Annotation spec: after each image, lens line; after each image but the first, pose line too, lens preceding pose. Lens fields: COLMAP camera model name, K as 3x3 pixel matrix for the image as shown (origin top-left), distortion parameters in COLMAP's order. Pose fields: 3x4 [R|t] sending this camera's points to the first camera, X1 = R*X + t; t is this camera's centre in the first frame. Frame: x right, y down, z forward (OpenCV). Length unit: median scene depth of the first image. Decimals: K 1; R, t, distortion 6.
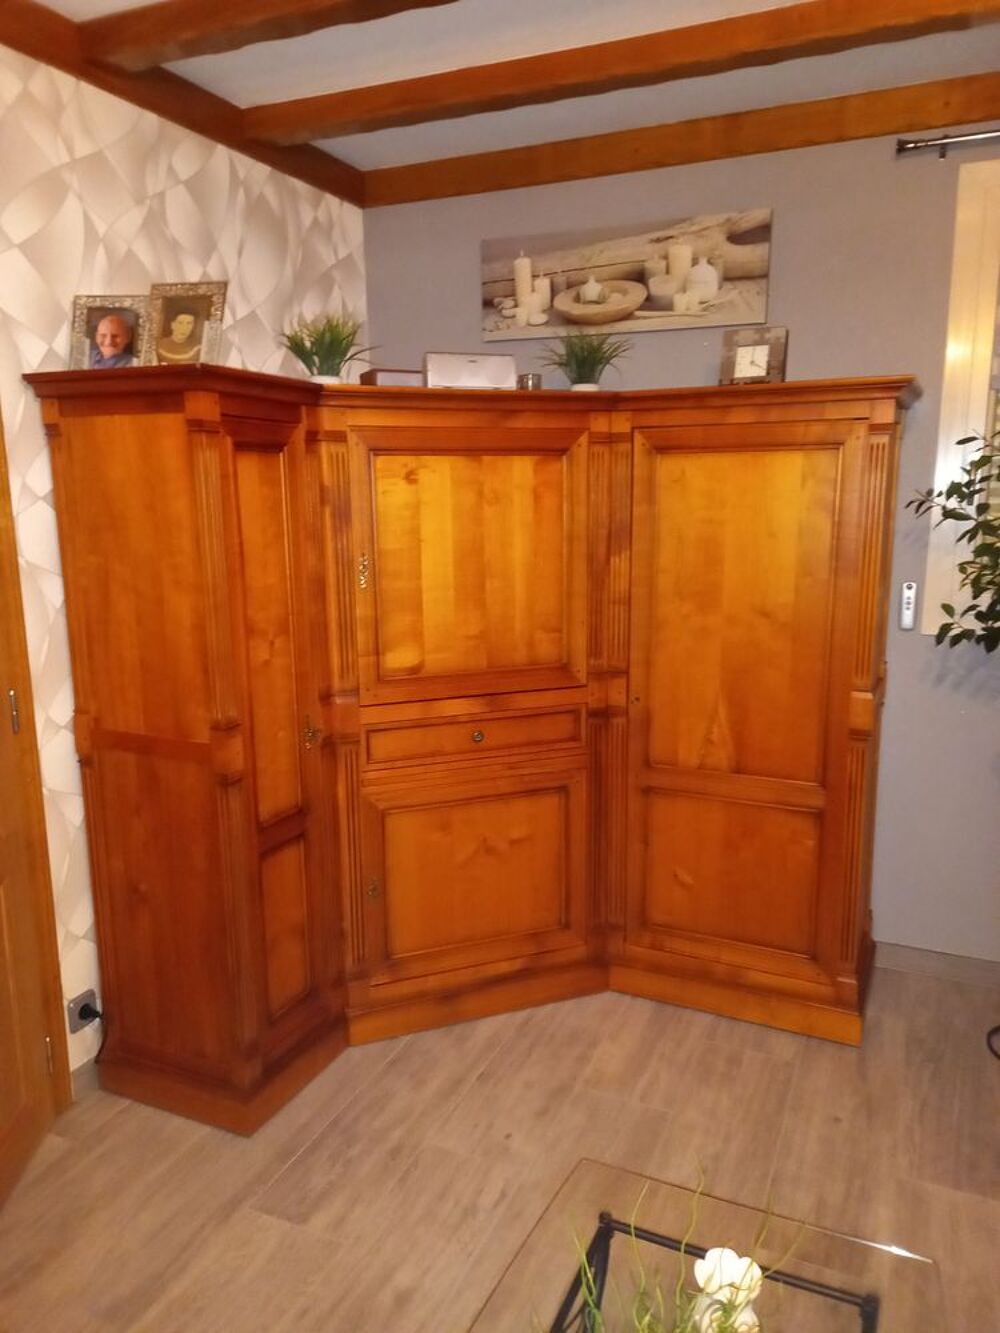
lens RADIAL K [[972.9, 0, 500.0], [0, 972.9, 666.5], [0, 0, 1]] dist [0.008817, -0.002164]
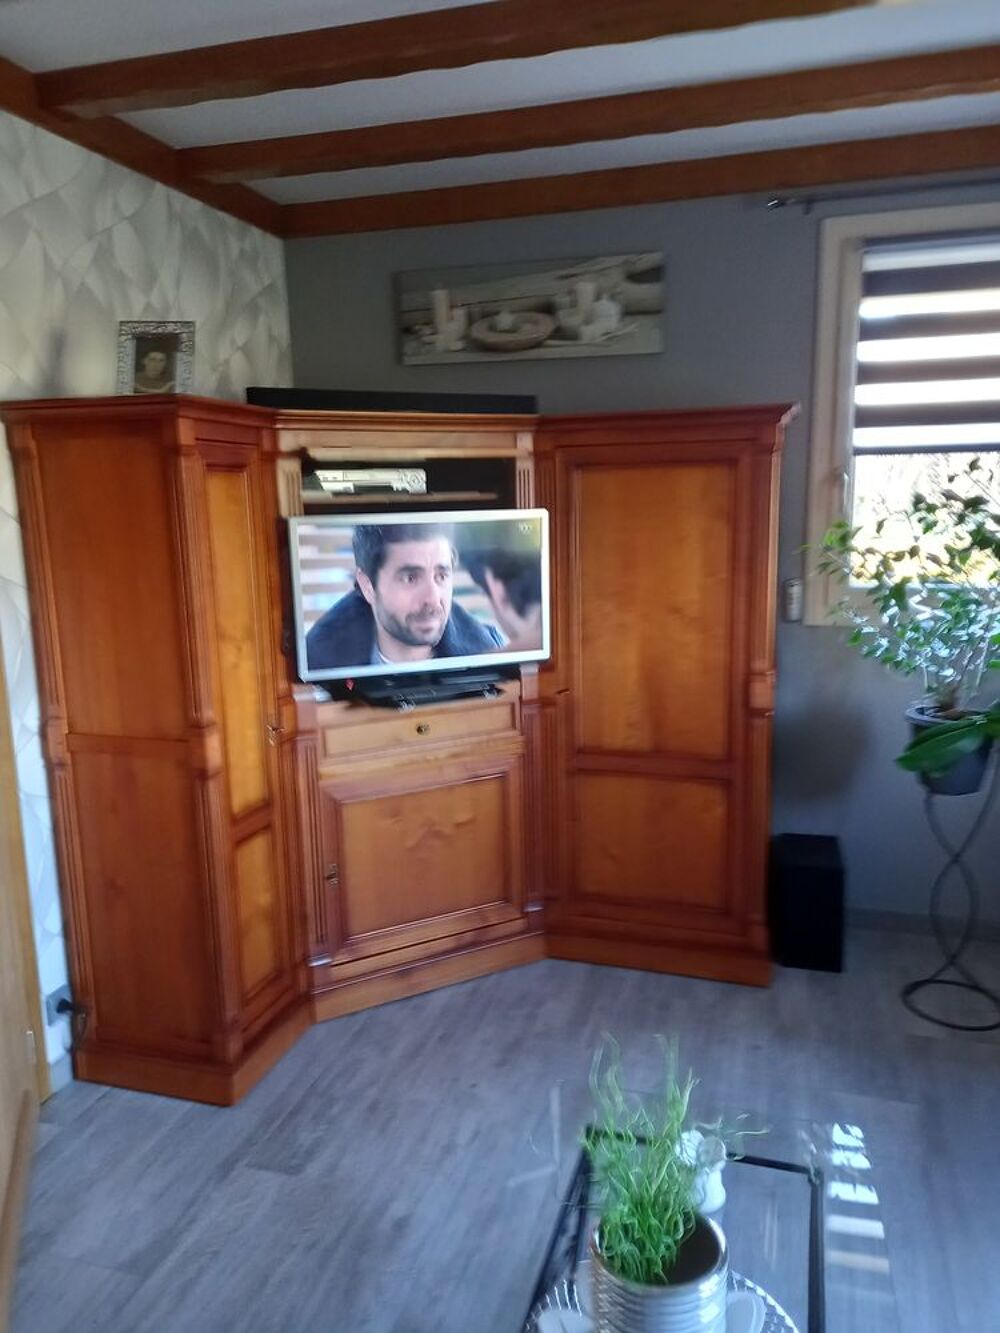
lens RADIAL K [[973.3, 0, 500.4], [0, 973.3, 654.1], [0, 0, 1]] dist [0.005034, 0.005937]
pose [[0.992152, -0.030816, 0.121185, -0.071358], [0.033465, 0.999242, -0.019883, 0.013444], [-0.120480, 0.023782, 0.992431, -0.100331]]
